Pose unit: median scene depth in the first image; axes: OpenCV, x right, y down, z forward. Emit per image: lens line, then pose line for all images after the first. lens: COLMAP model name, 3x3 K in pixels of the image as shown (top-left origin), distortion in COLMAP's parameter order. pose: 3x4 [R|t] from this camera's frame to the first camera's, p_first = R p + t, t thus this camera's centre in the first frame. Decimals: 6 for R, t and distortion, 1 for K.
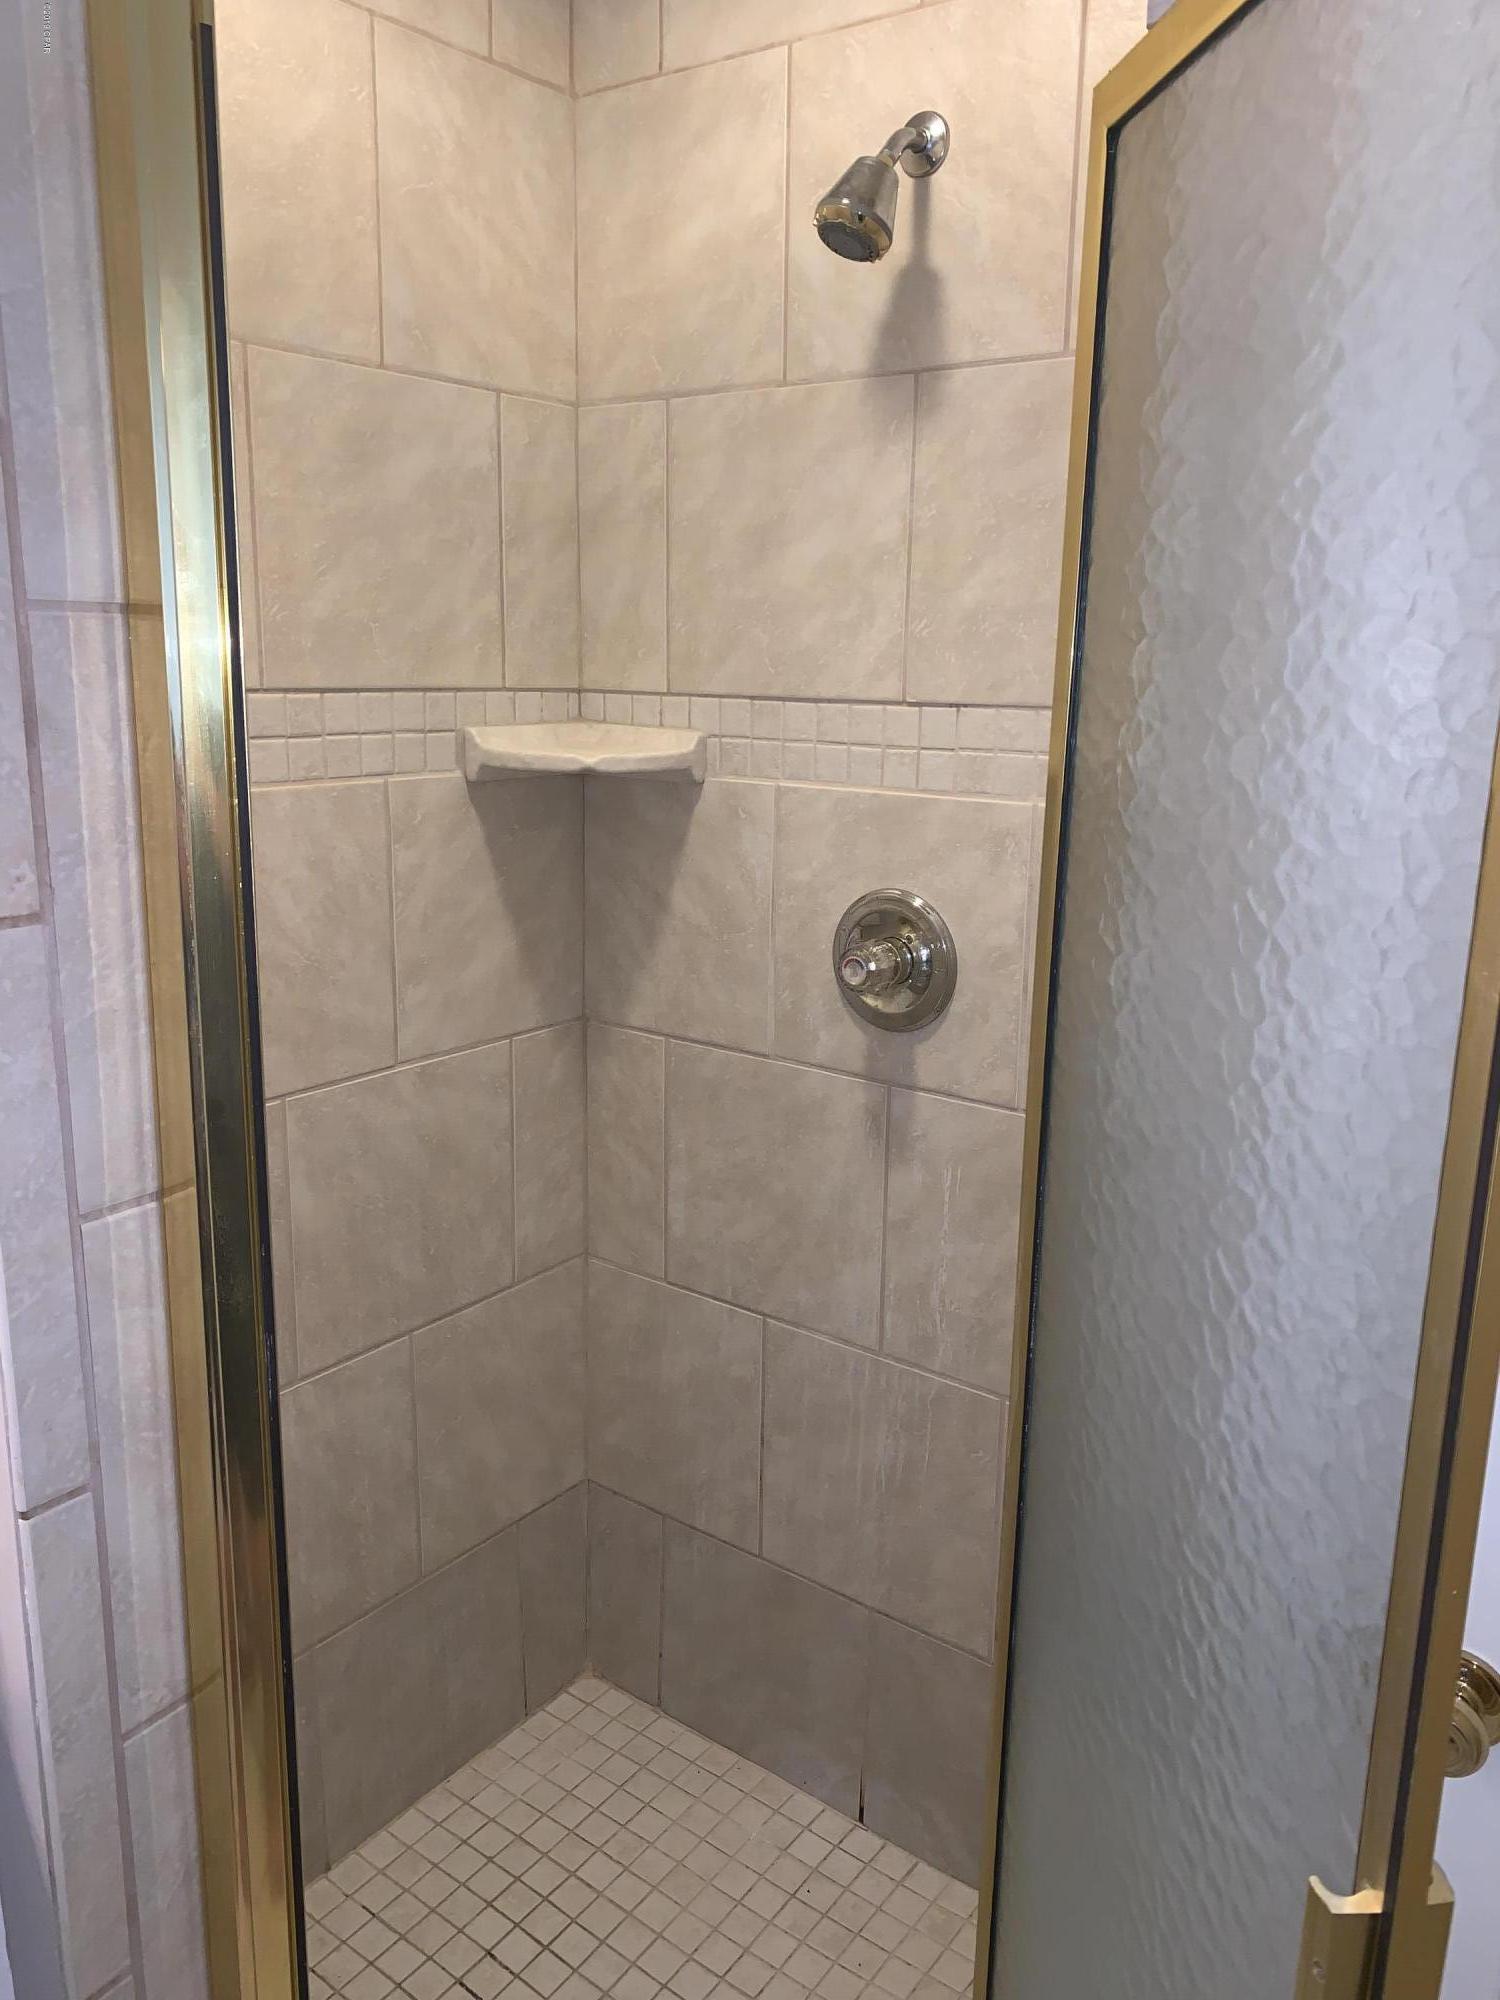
lens RADIAL K [[1536.0, 0, 764.2], [0, 1536.0, 994.1], [0, 0, 1]] dist [0.037665, -0.054096]
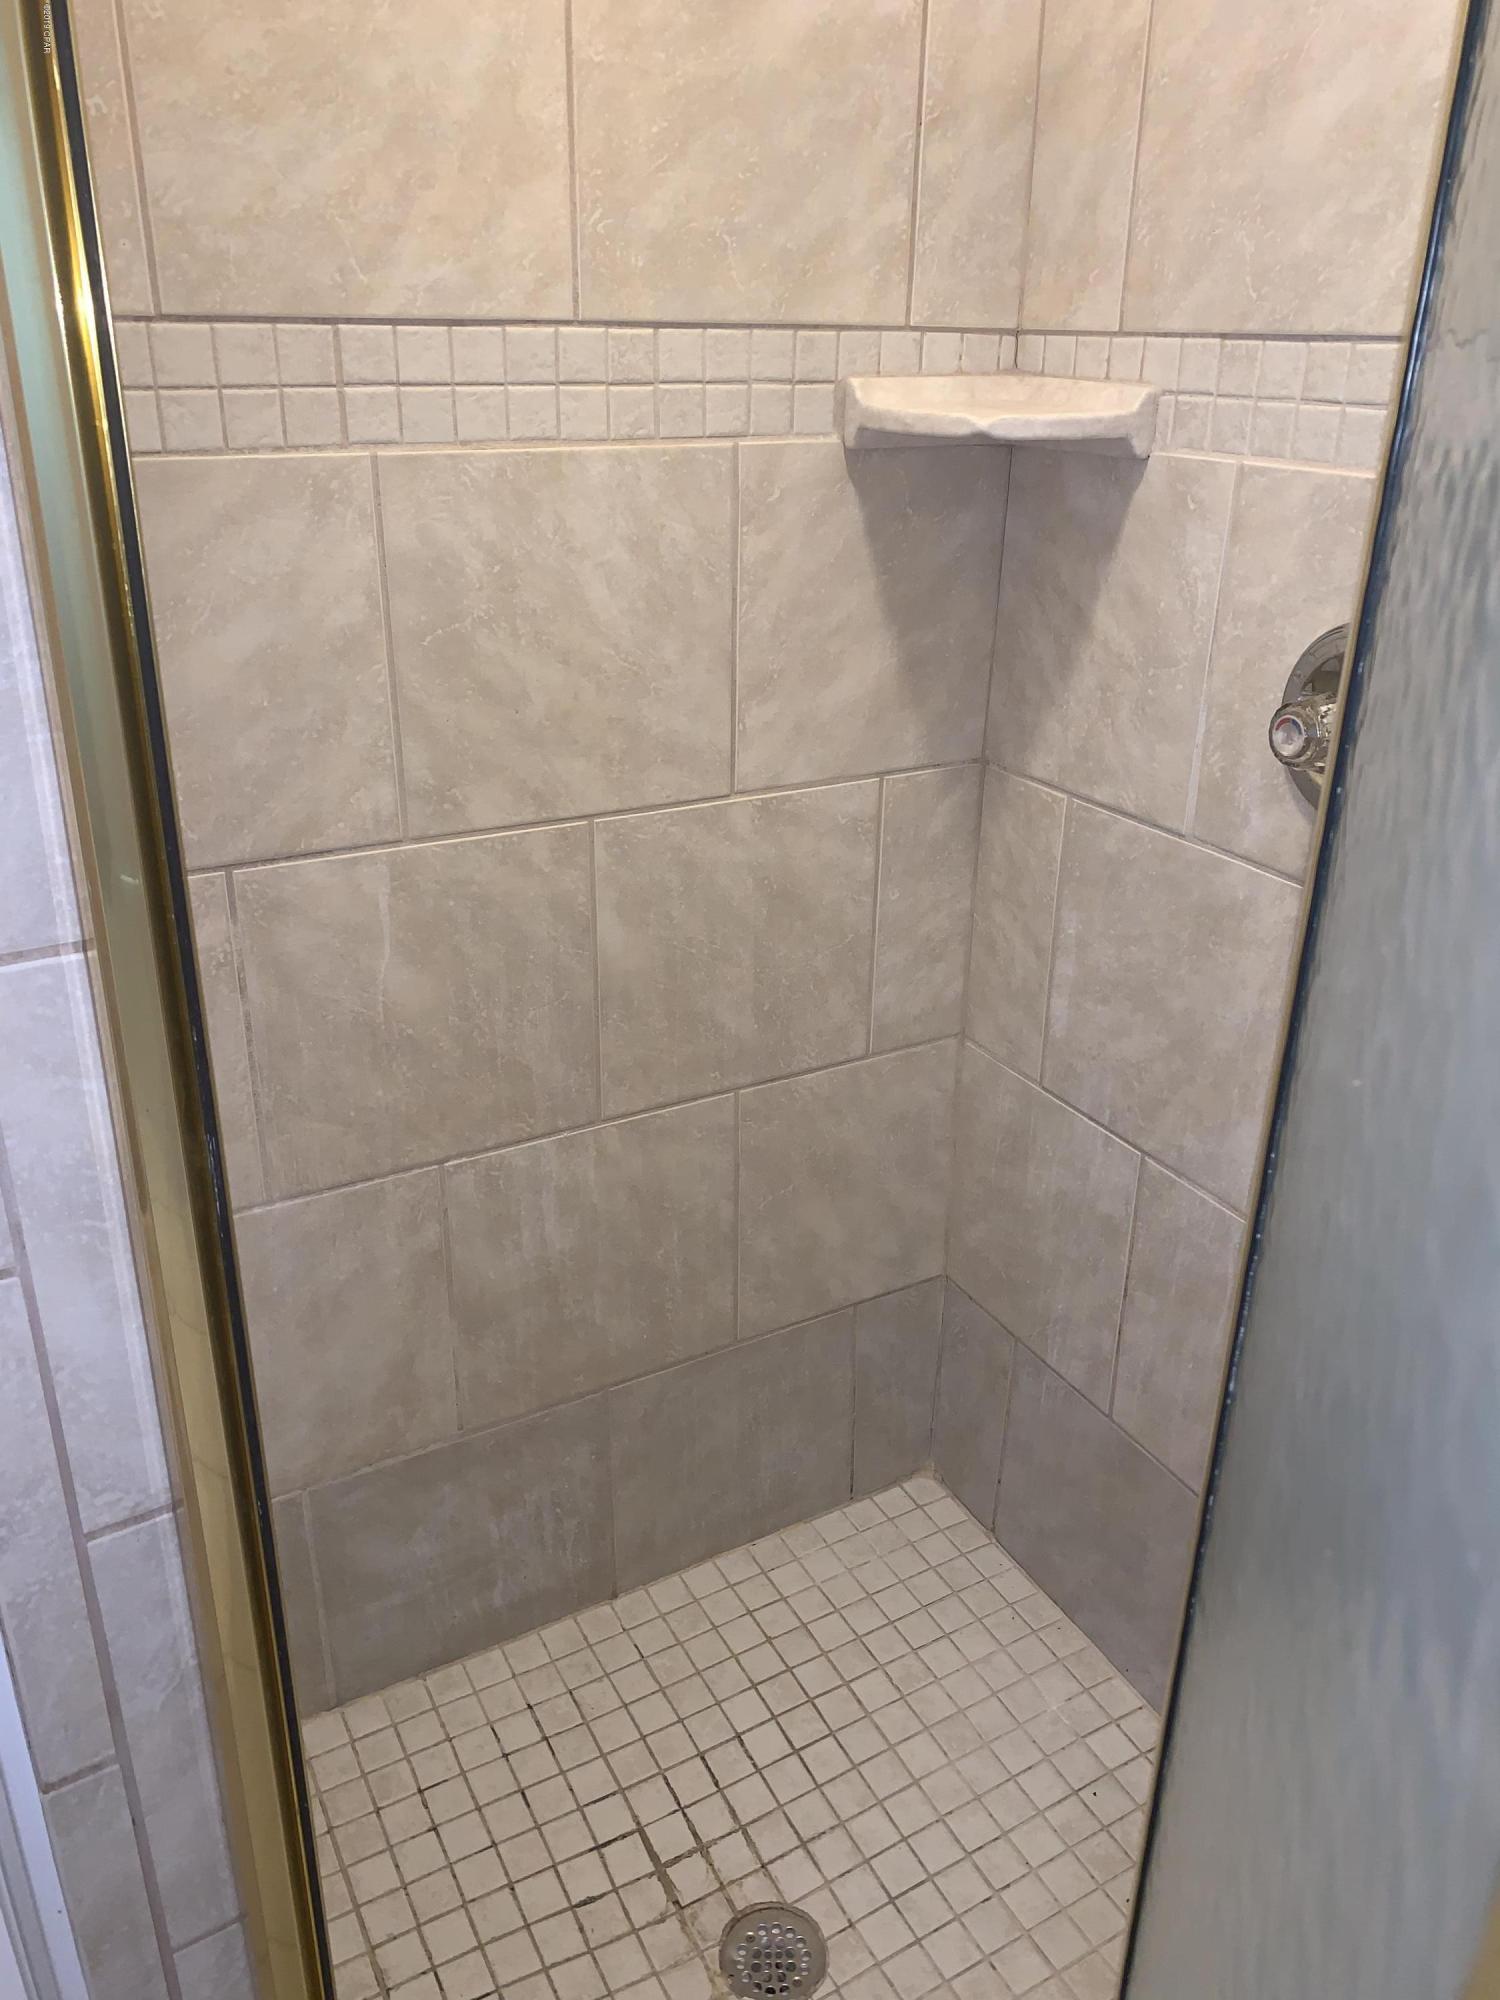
lens RADIAL K [[1536.0, 0, 728.1], [0, 1536.0, 993.7], [0, 0, 1]] dist [0.037665, -0.054096]
pose [[0.907827, 0.162057, -0.386766, 0.108402], [-0.088584, 0.975607, 0.200859, -0.017129], [0.409882, -0.148084, 0.900038, 0.204500]]
